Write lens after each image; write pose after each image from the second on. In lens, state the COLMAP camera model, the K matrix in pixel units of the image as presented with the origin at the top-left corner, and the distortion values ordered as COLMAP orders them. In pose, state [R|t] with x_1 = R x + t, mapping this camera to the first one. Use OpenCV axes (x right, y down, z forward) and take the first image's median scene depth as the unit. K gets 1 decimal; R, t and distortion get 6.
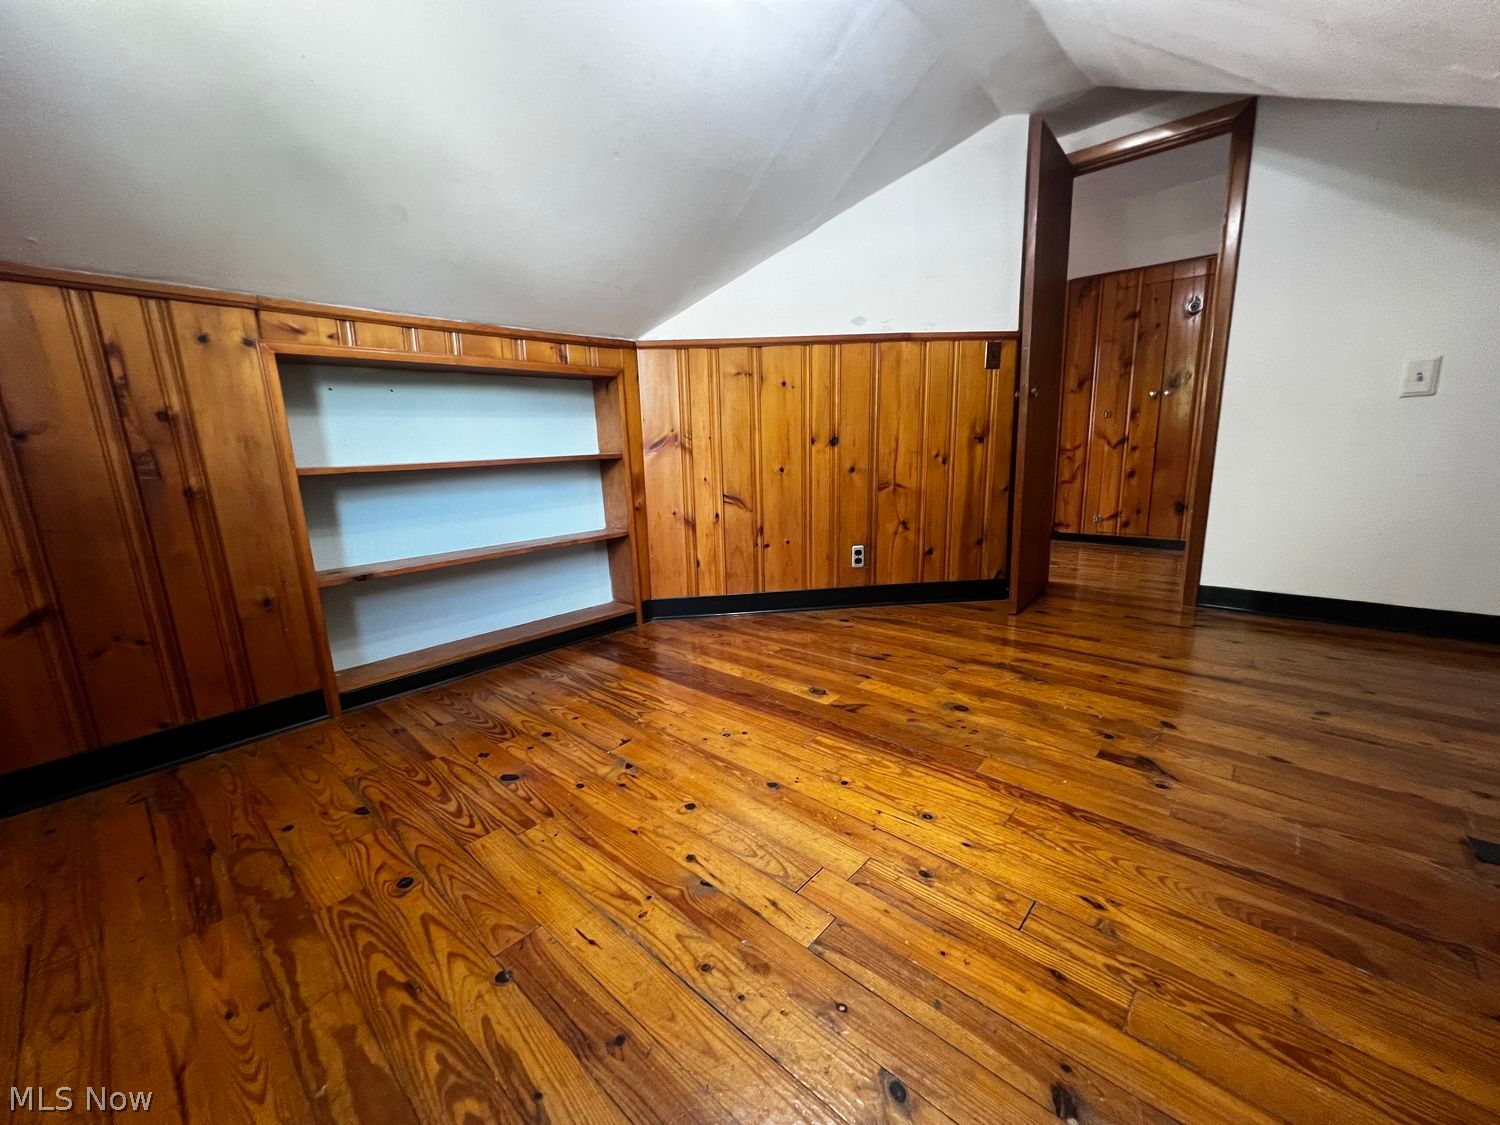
lens RADIAL K [[600.3, 0, 751.4], [0, 600.3, 563.4], [0, 0, 1]] dist [-0.000511, -0.001148]
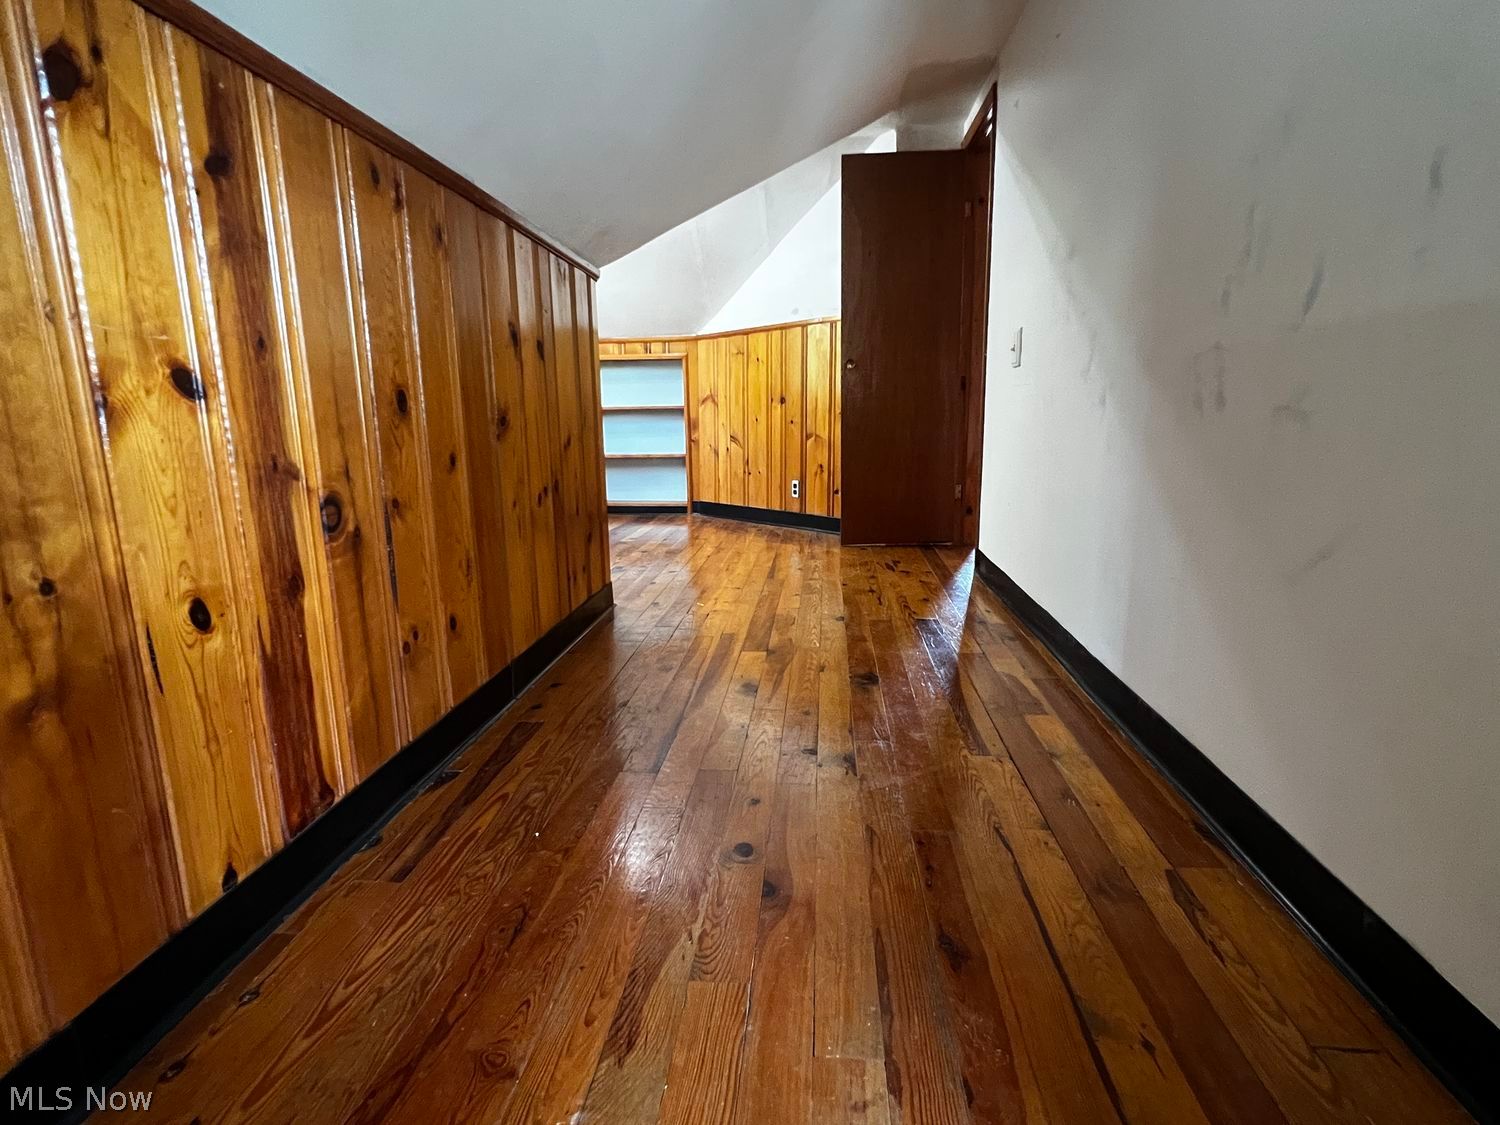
lens RADIAL K [[767.7, 0, 749.6], [0, 767.7, 562.4], [0, 0, 1]] dist [-0.004515, 0.000115]
pose [[0.587548, 0.185700, -0.787593, 2.086378], [-0.168874, 0.980019, 0.105089, -0.020584], [0.791371, 0.071259, 0.607169, -0.113455]]
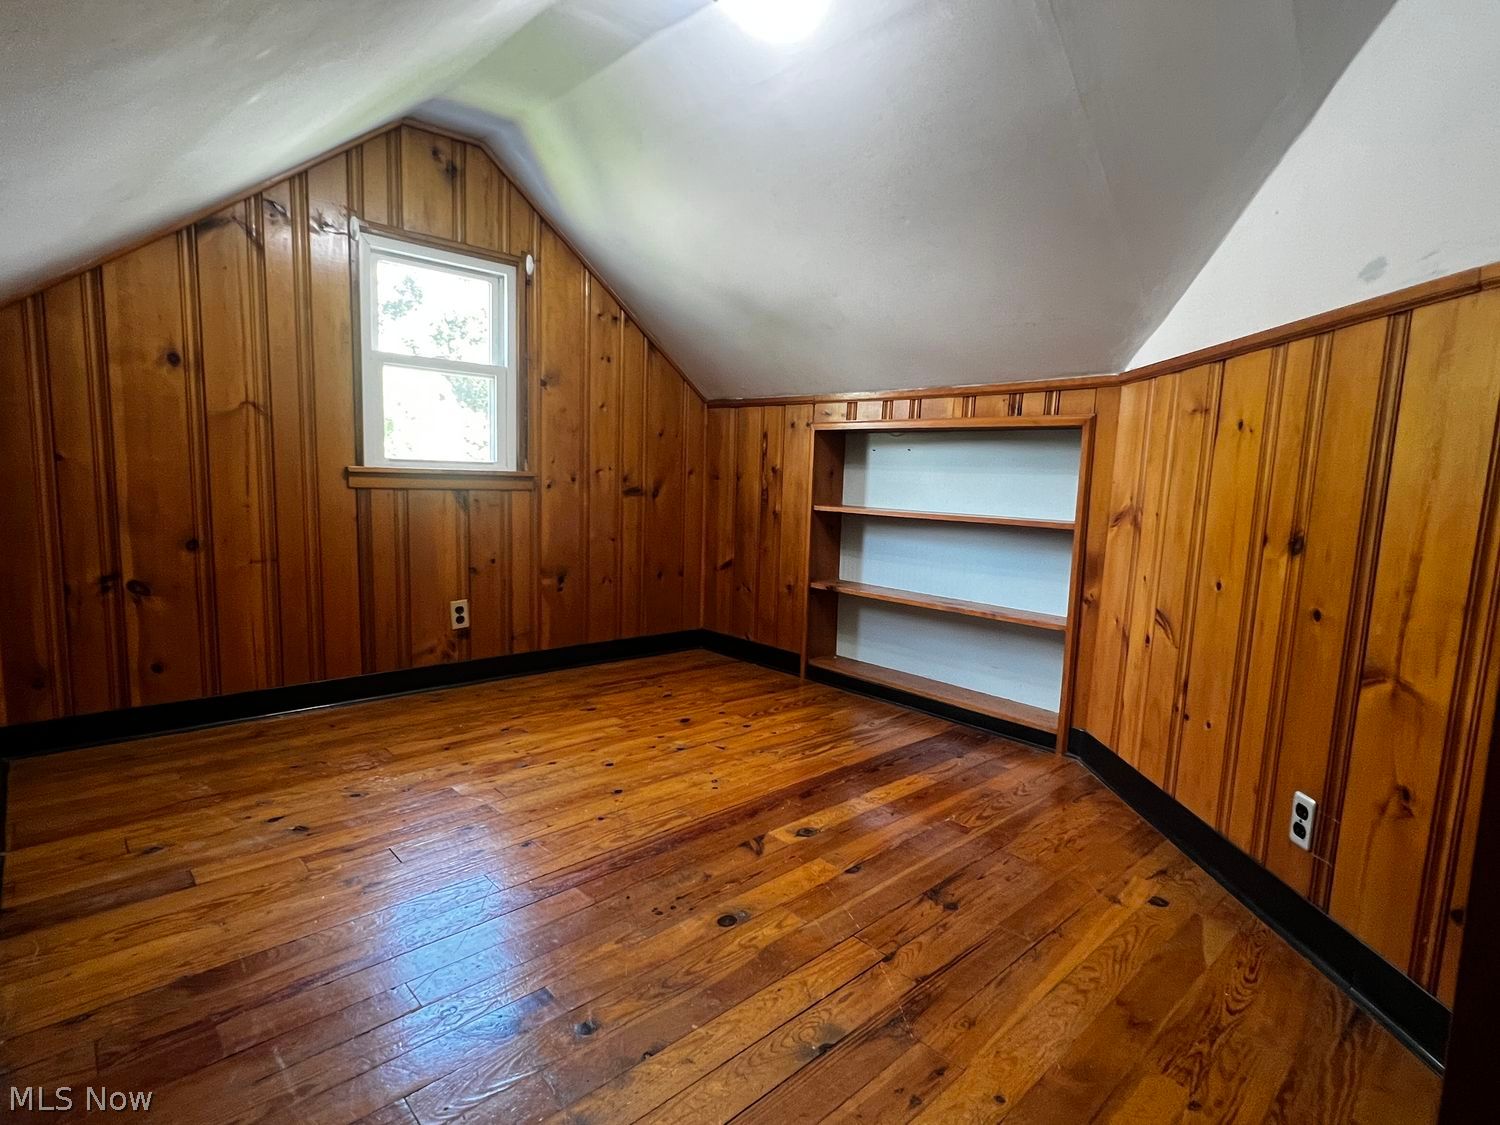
lens RADIAL K [[767.7, 0, 753.5], [0, 767.7, 569.3], [0, 0, 1]] dist [-0.004515, 0.000115]
pose [[-0.088198, 0.153113, -0.984265, 1.016270], [-0.230579, 0.958140, 0.169710, -0.260224], [0.969048, 0.241919, -0.049201, 0.873354]]
